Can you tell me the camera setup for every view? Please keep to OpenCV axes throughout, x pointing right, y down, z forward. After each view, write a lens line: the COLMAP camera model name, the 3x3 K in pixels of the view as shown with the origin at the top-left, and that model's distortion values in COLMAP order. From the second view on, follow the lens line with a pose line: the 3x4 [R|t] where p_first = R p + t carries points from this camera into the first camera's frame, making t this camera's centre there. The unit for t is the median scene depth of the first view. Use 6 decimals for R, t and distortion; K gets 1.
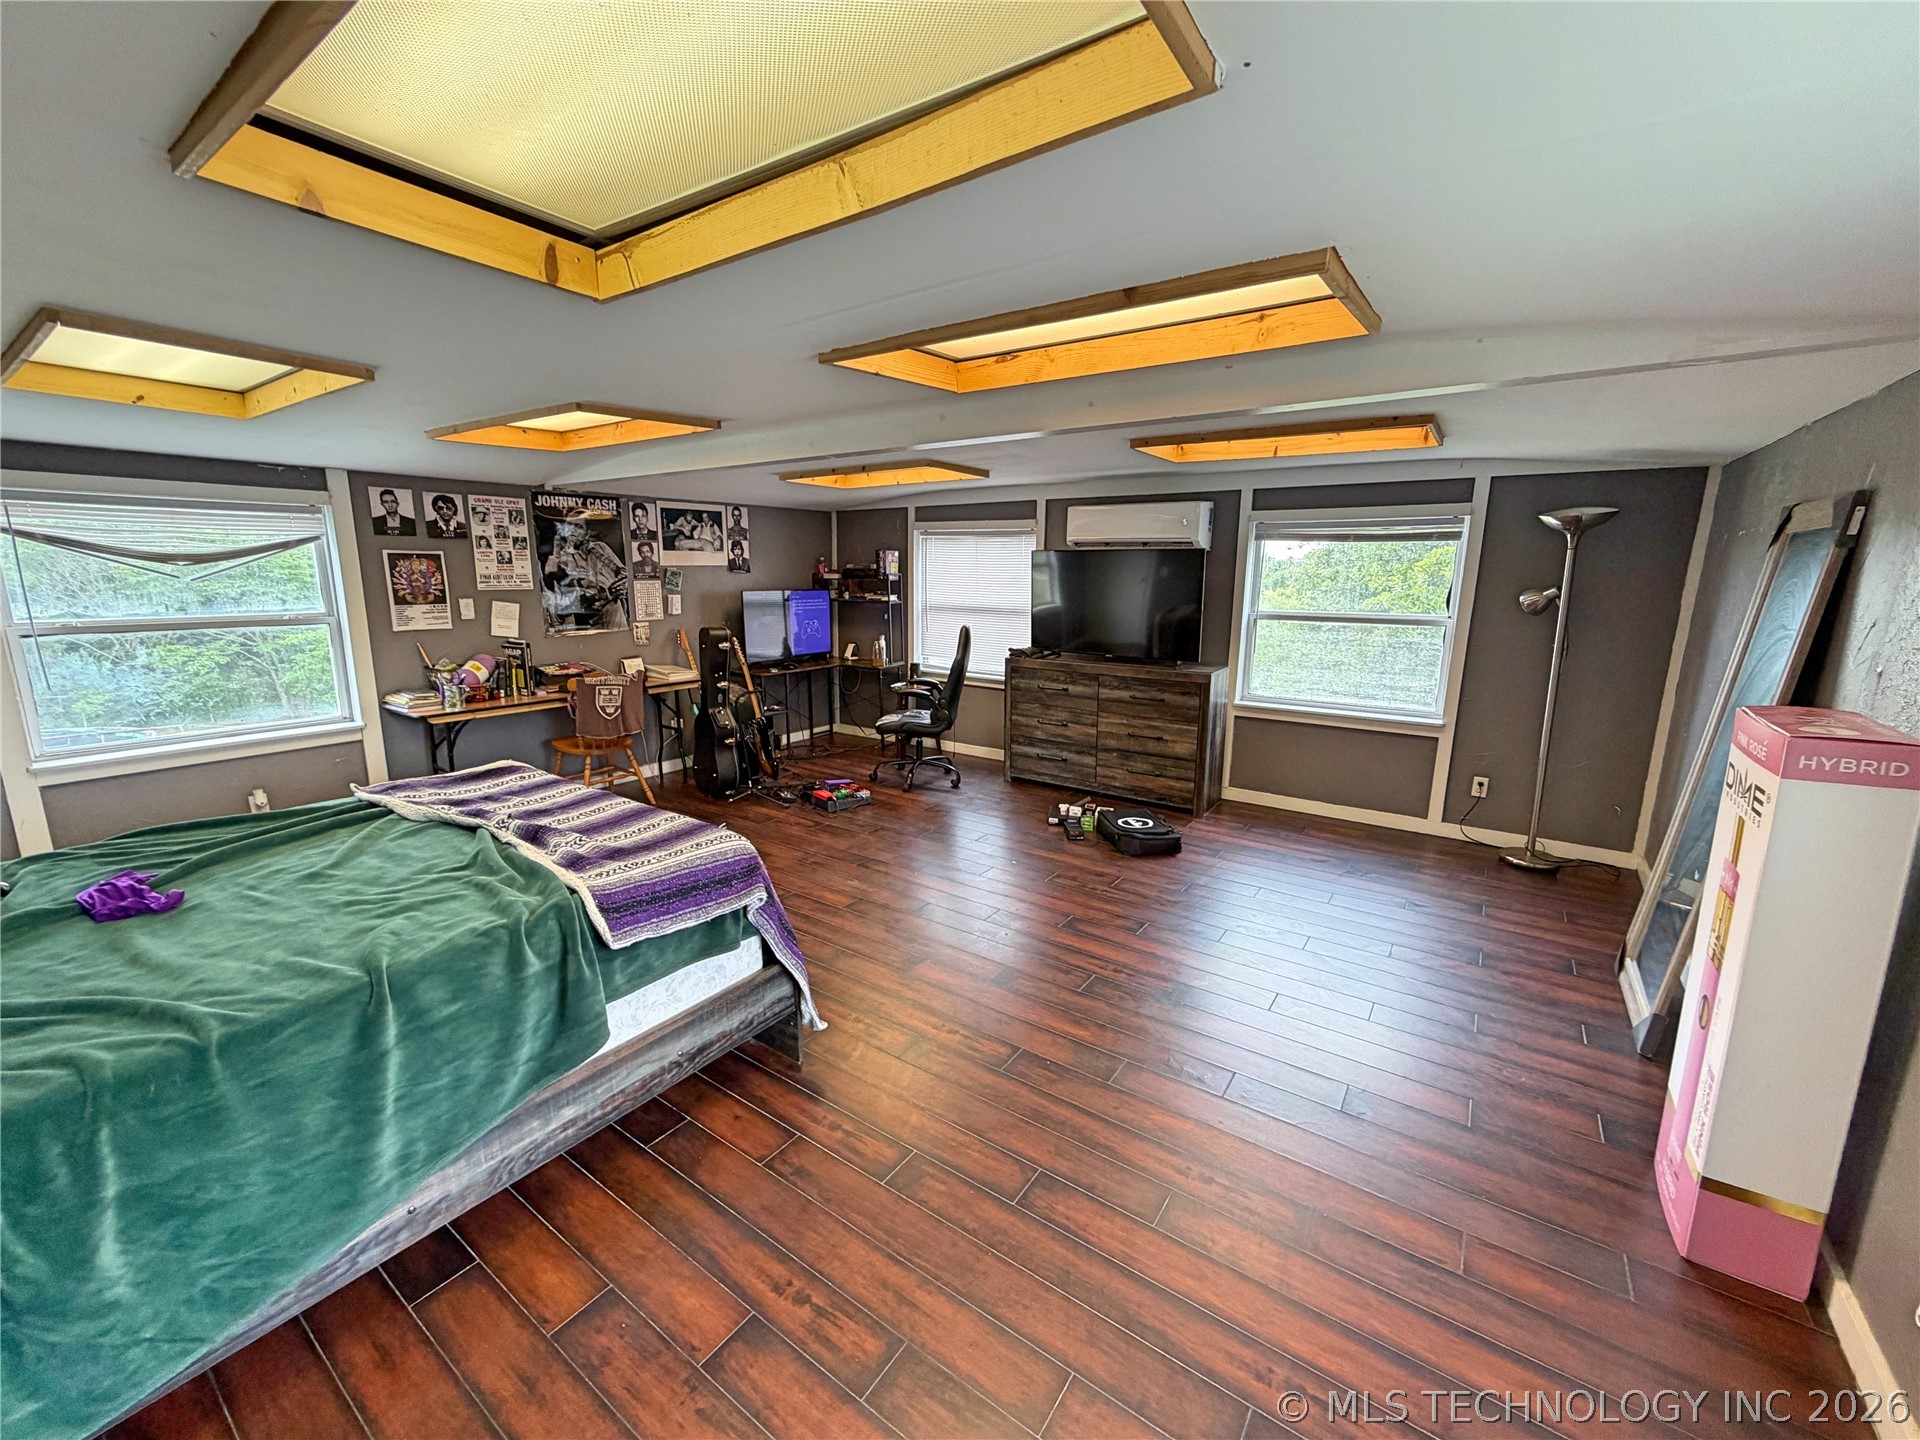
lens RADIAL K [[759.5, 0, 952.5], [0, 759.5, 716.3], [0, 0, 1]] dist [-0.000548, 0.000140]
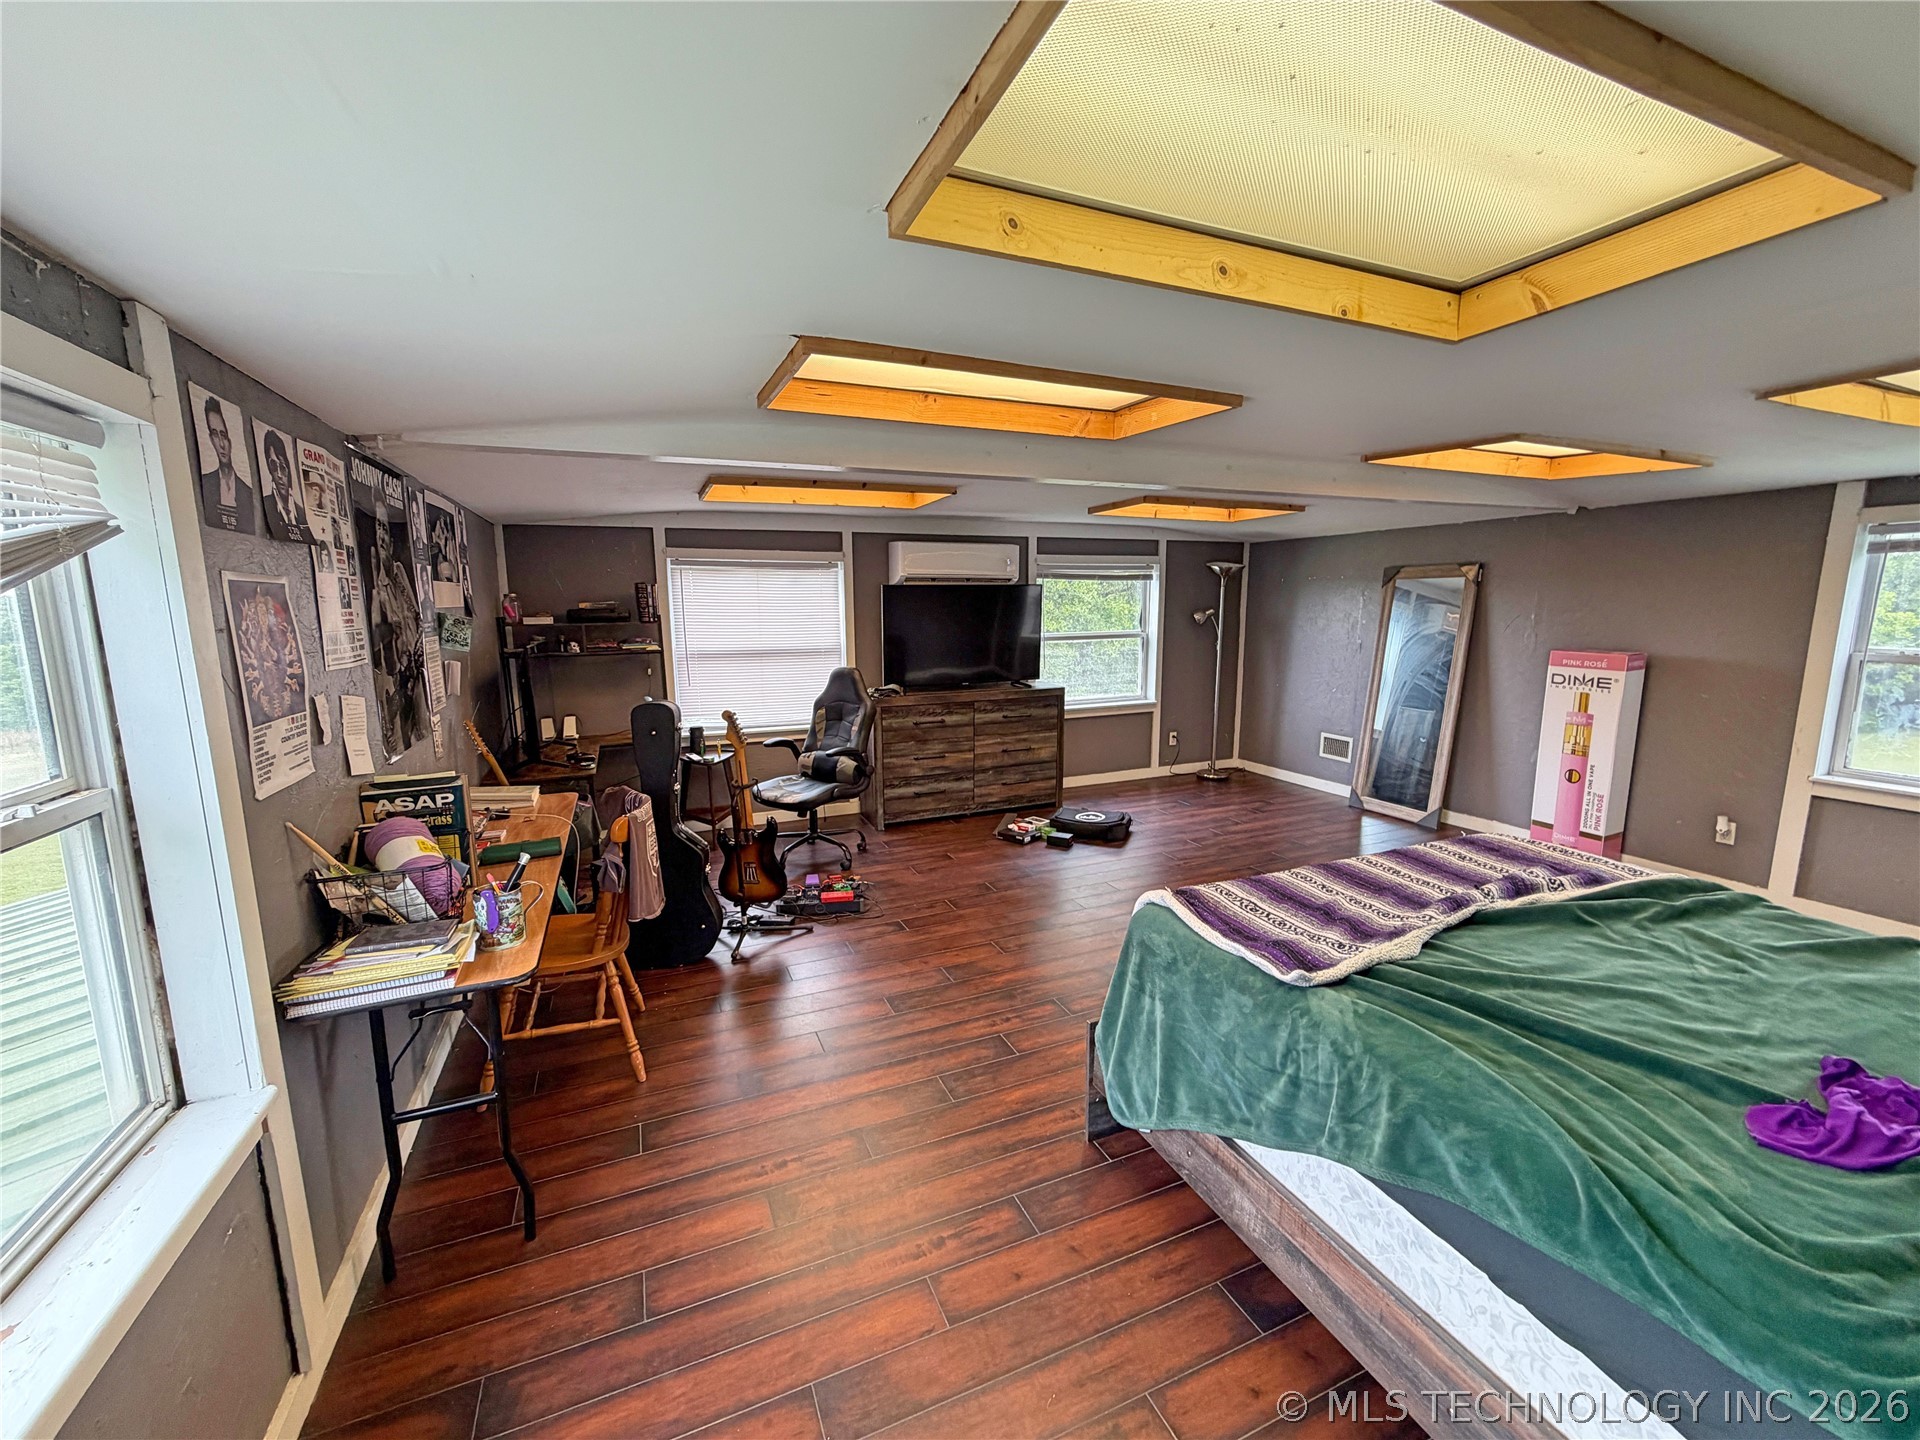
lens RADIAL K [[759.5, 0, 950.6], [0, 759.5, 720.6], [0, 0, 1]] dist [-0.000548, 0.000140]
pose [[0.532604, -0.142585, 0.834268, -0.716157], [0.176549, 0.982740, 0.055250, -0.093403], [-0.827746, 0.117863, 0.548584, 0.449842]]
